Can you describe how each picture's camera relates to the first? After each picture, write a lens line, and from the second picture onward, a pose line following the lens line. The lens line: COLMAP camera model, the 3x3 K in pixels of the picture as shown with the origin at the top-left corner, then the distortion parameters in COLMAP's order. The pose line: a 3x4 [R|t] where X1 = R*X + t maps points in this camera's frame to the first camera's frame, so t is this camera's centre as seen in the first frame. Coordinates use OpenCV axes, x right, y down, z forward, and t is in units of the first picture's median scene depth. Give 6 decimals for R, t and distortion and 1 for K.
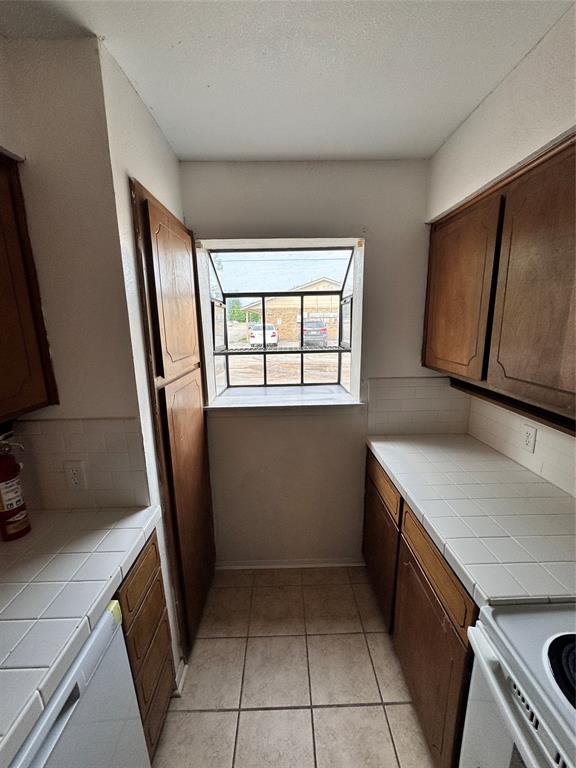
lens RADIAL K [[305.9, 0, 289.3], [0, 305.9, 382.6], [0, 0, 1]] dist [-0.002918, 0.000255]
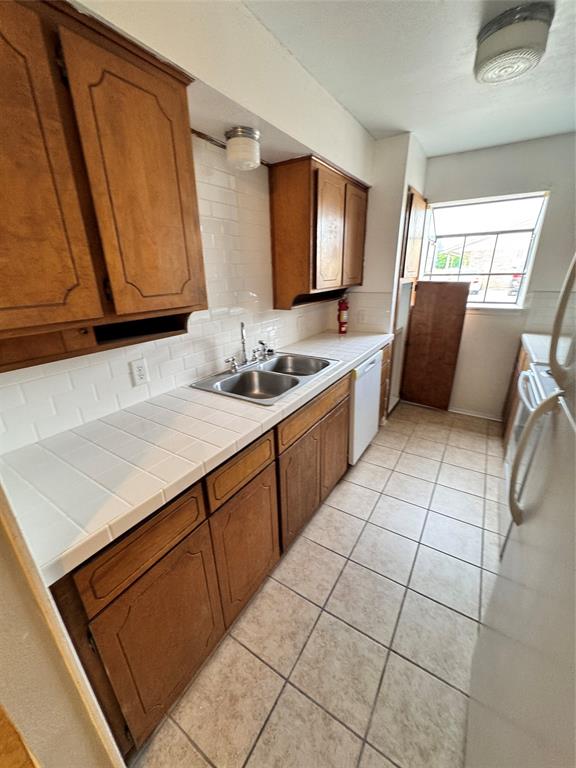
lens RADIAL K [[305.9, 0, 289.7], [0, 305.9, 383.1], [0, 0, 1]] dist [-0.002918, 0.000255]
pose [[0.835472, 0.193939, -0.514174, 0.123897], [-0.108786, 0.975507, 0.191183, 0.268293], [0.538658, -0.103794, 0.836107, -0.930433]]
